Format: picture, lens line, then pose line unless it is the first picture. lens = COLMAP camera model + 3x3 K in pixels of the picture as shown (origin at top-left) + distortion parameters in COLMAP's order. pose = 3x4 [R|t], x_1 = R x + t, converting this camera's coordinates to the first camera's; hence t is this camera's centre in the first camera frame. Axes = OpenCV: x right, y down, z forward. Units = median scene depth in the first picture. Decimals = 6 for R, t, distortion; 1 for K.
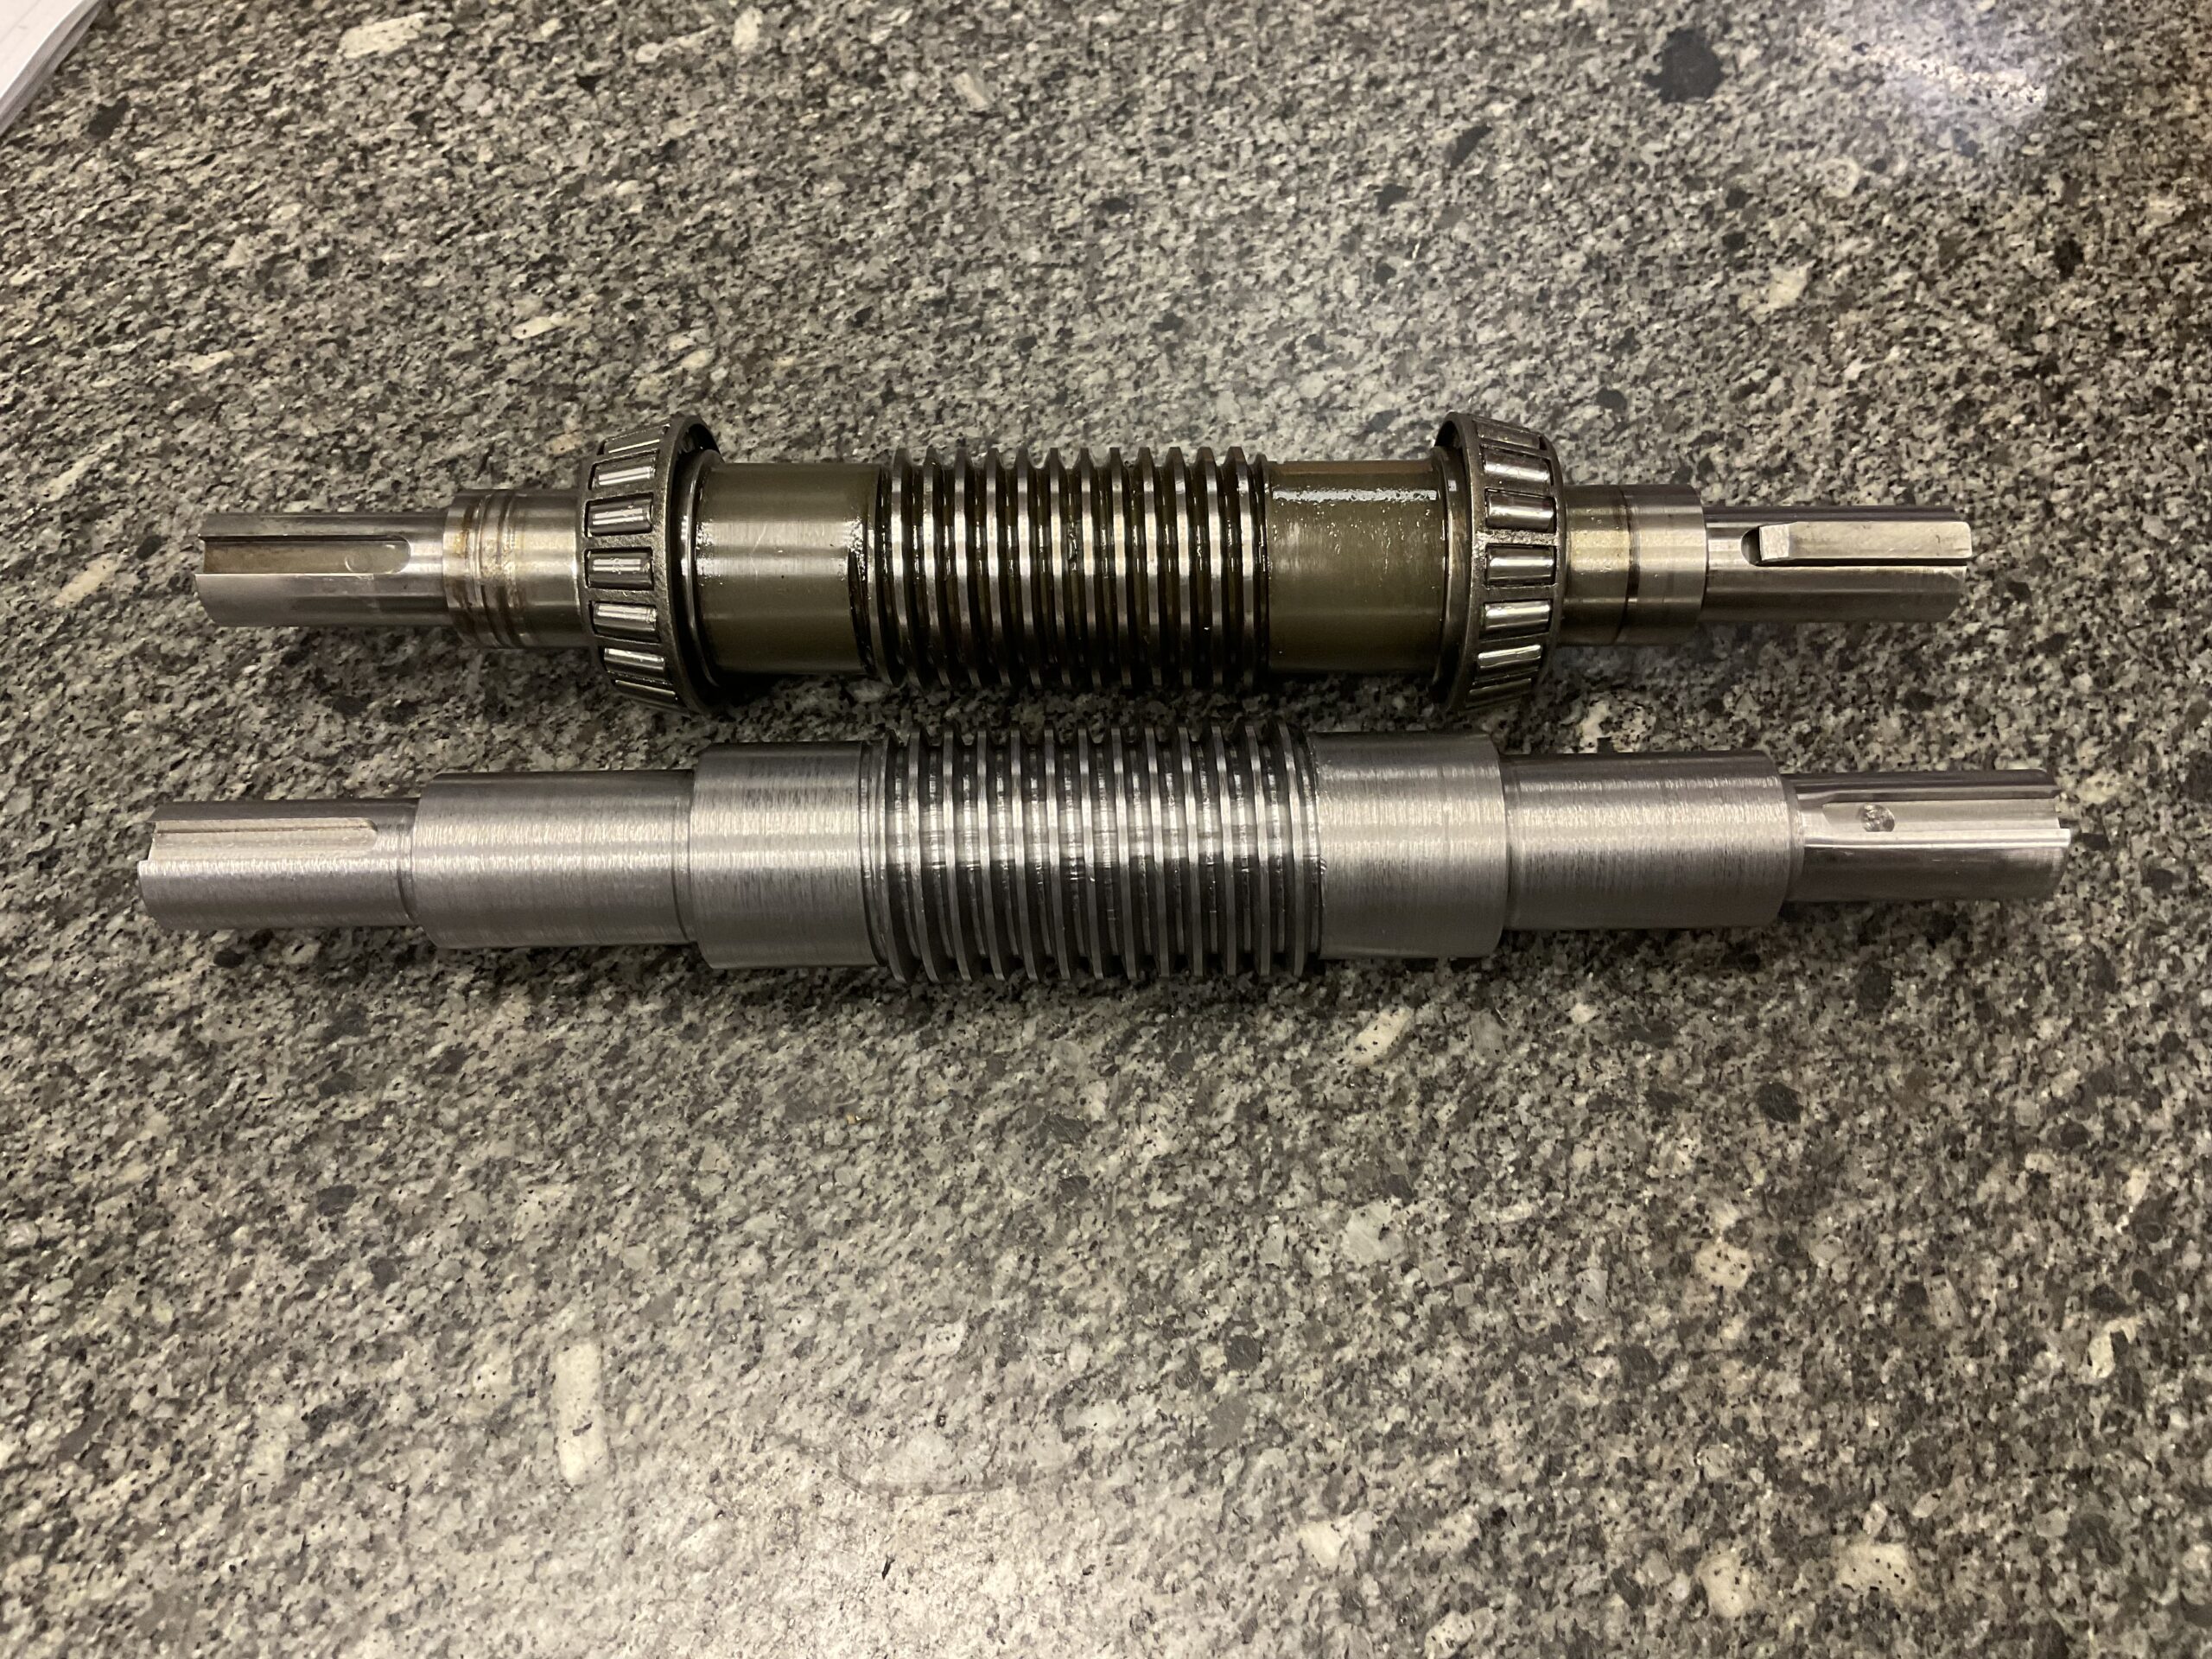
lens RADIAL K [[1825.7, 0, 1104.4], [0, 1825.7, 844.5], [0, 0, 1]] dist [0.038234, -0.101653]
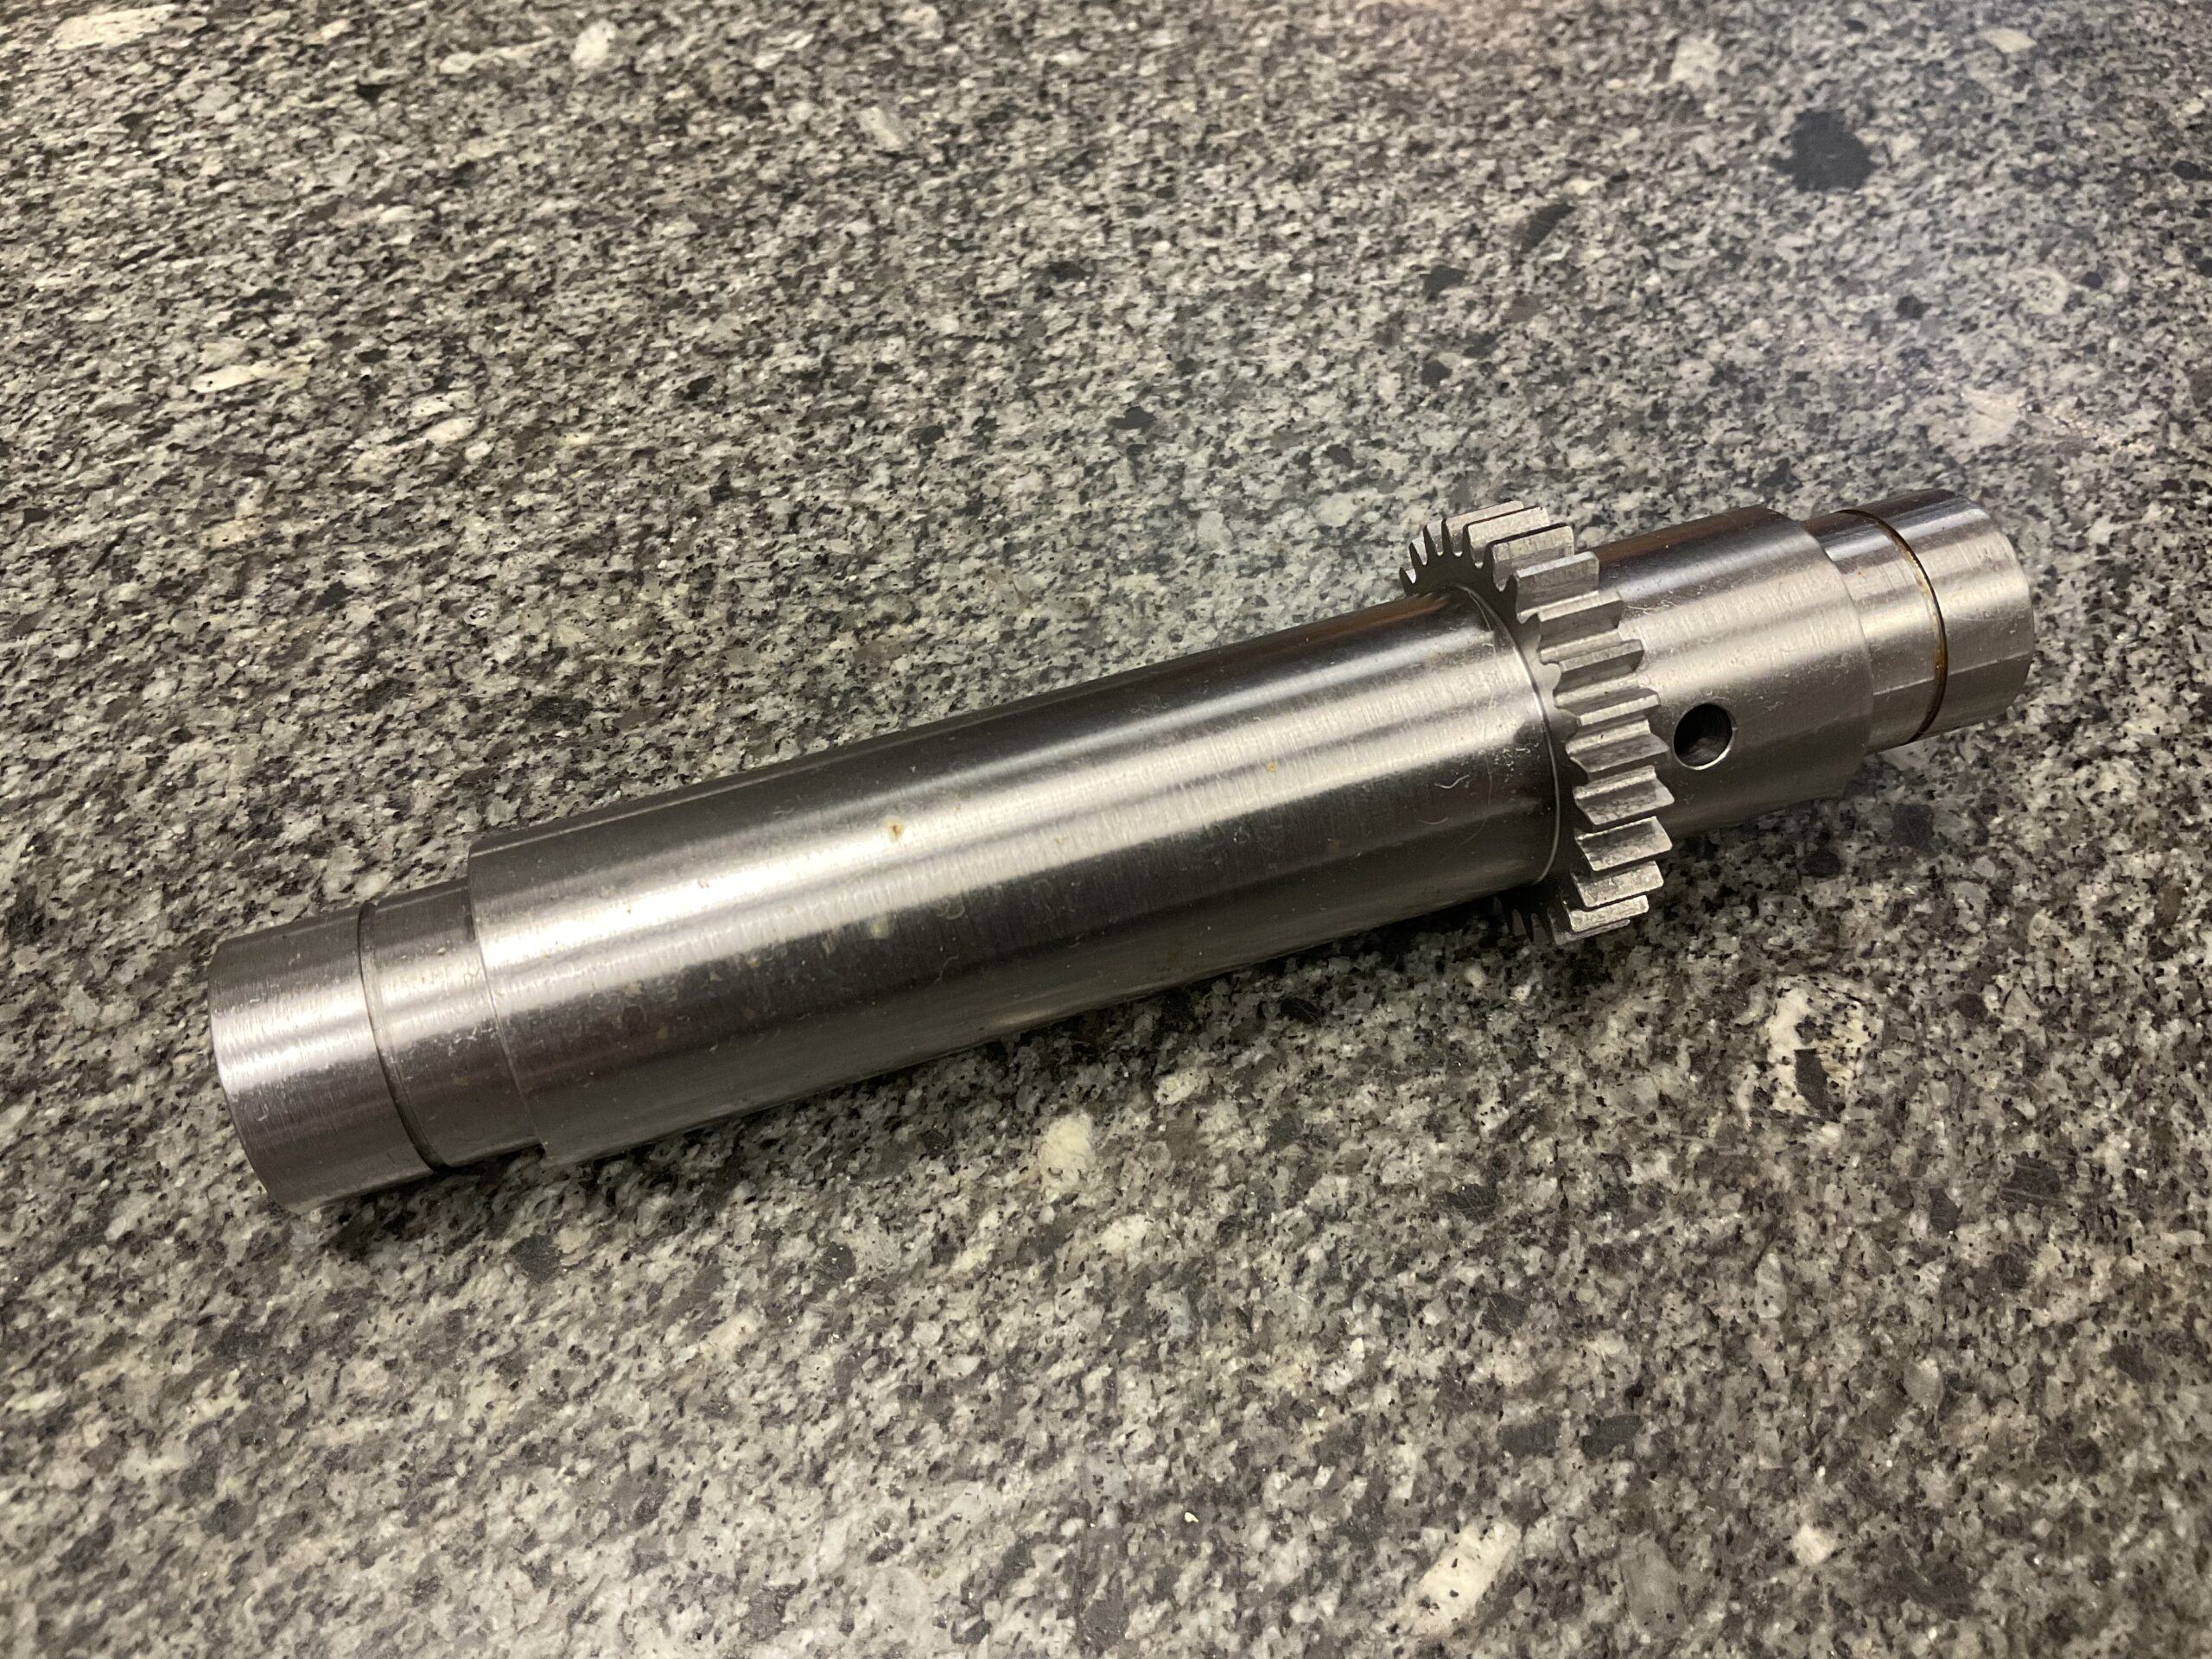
lens RADIAL K [[1825.7, 0, 1094.1], [0, 1825.7, 843.1], [0, 0, 1]] dist [0.038234, -0.101653]
pose [[0.998603, 0.047551, 0.023033, 0.012293], [-0.044198, 0.990665, -0.128953, -0.033085], [-0.028950, 0.127755, 0.991383, 0.336718]]
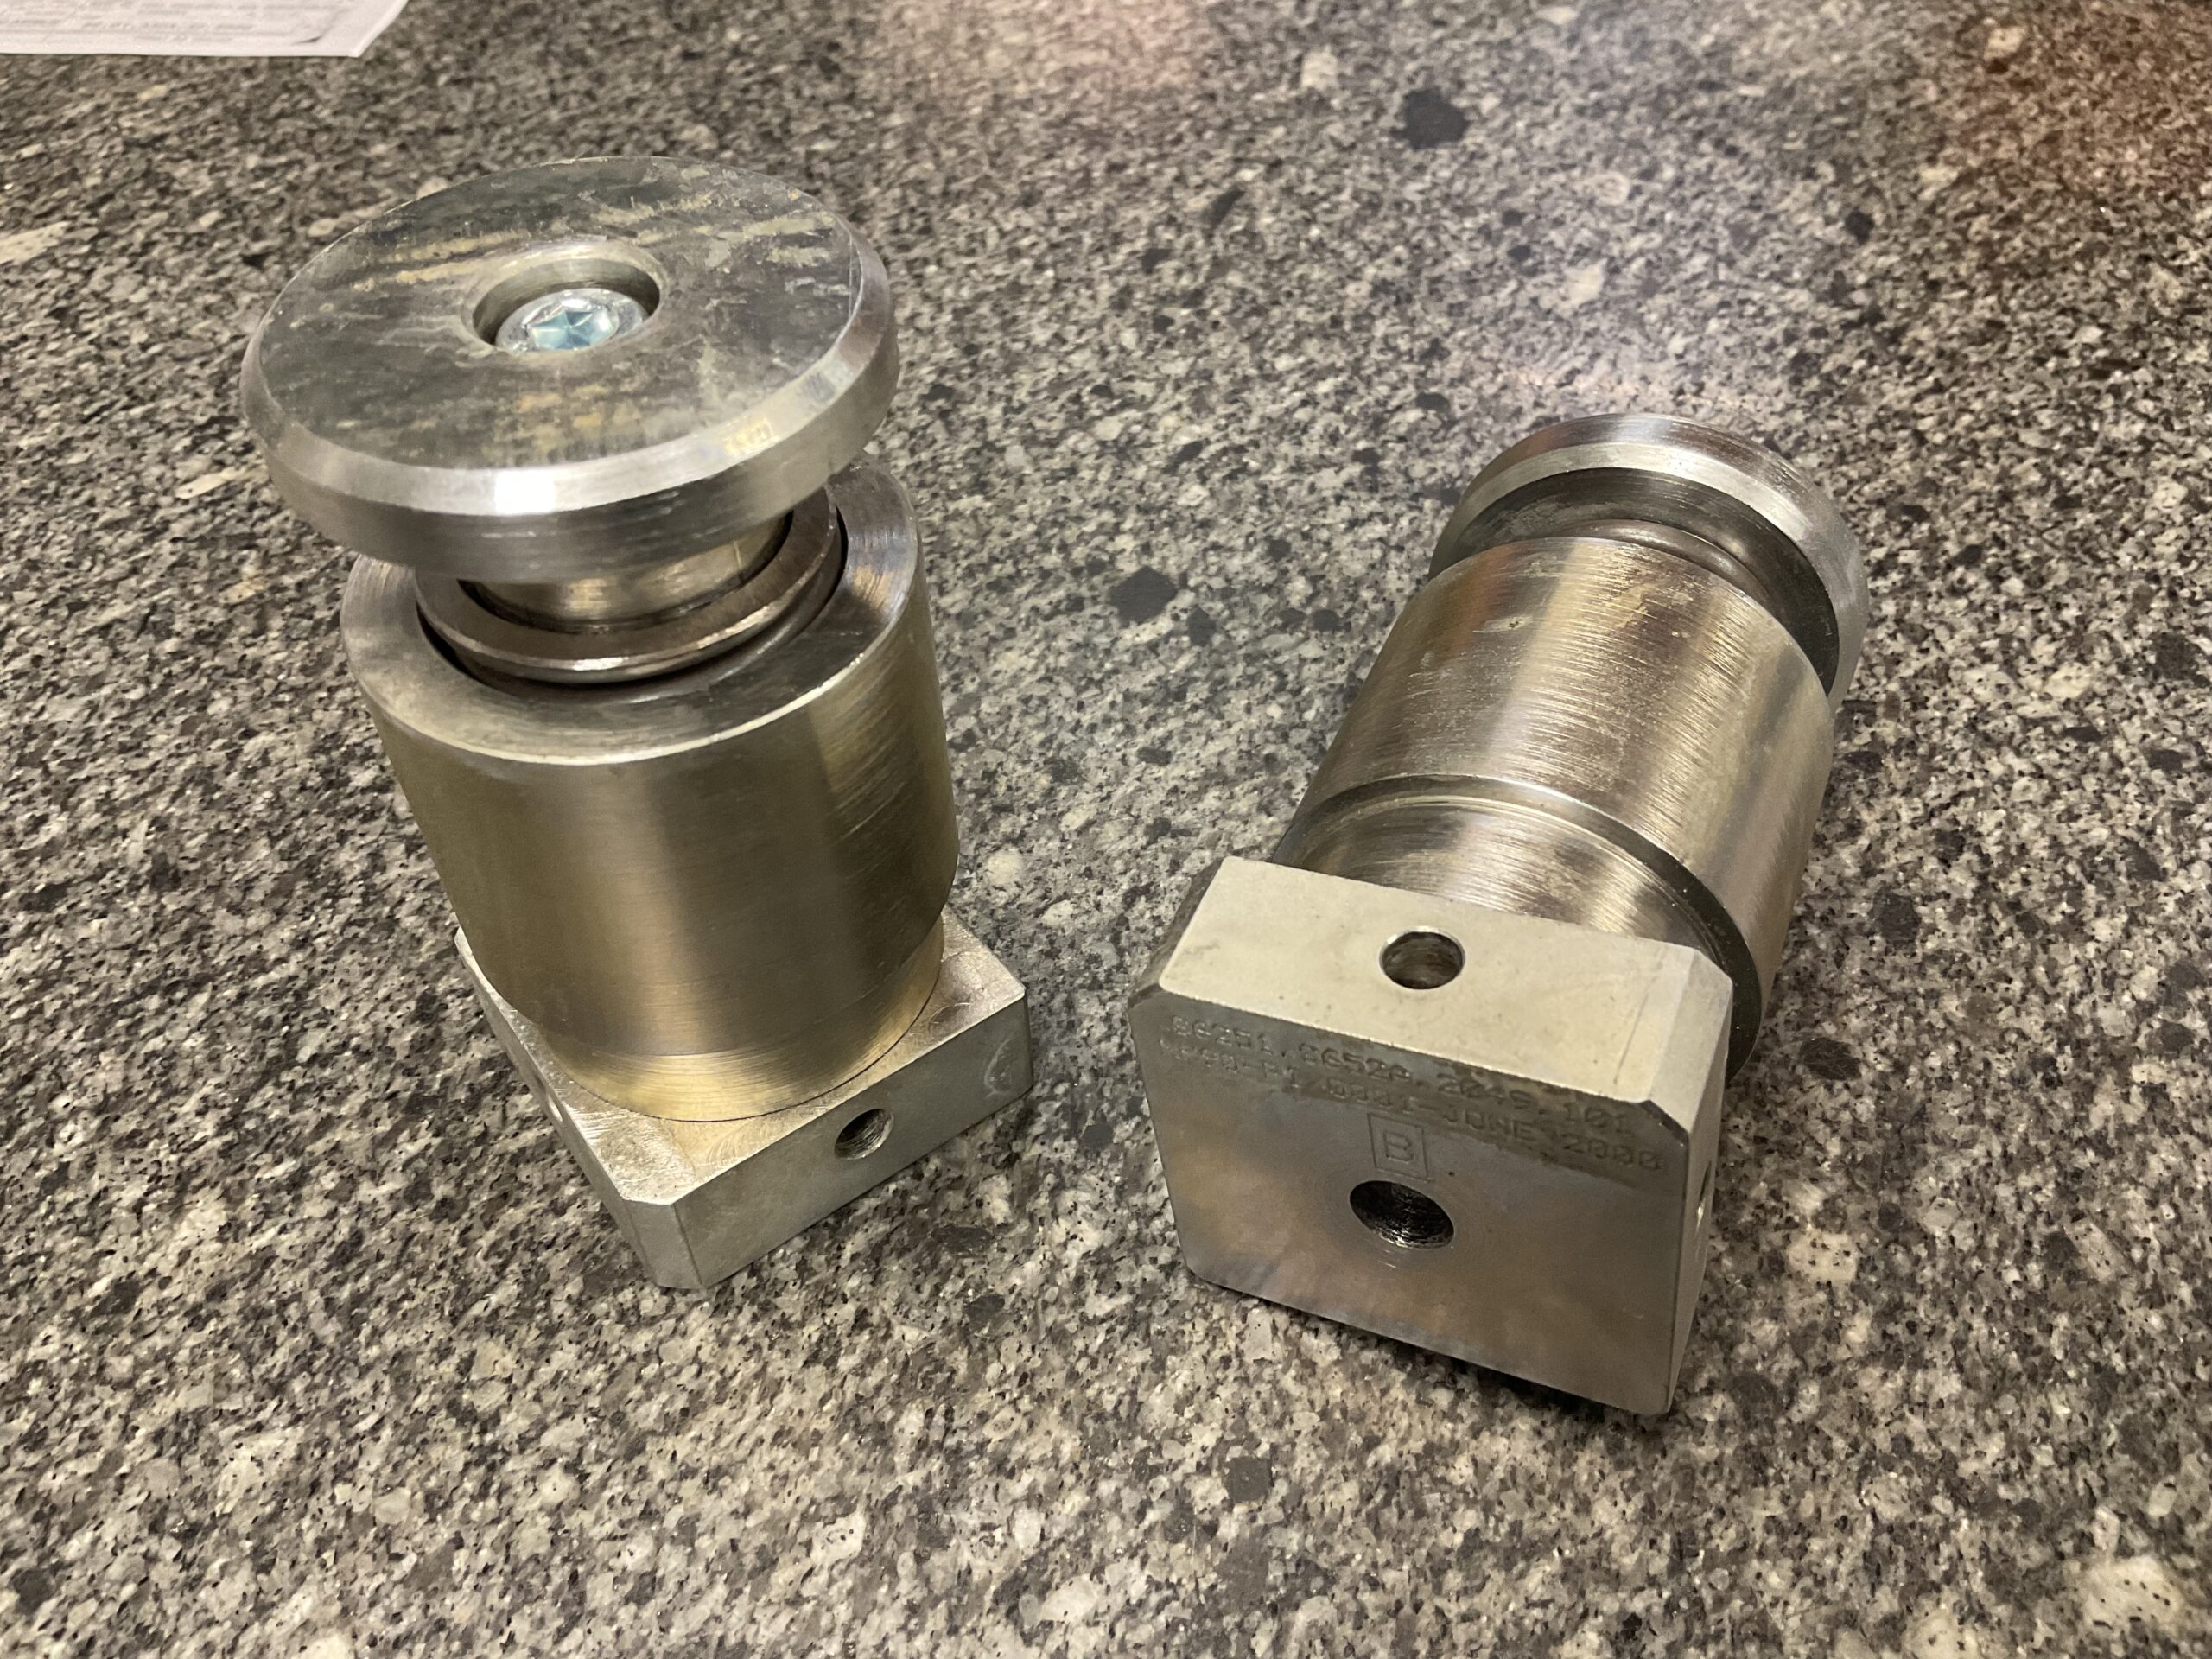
lens RADIAL K [[1825.7, 0, 1104.7], [0, 1825.7, 861.7], [0, 0, 1]] dist [0.038234, -0.101653]
pose [[0.982704, -0.145929, 0.114011, -0.020764], [0.165305, 0.968763, -0.184855, 0.121097], [-0.083474, 0.200505, 0.976130, 0.173168]]
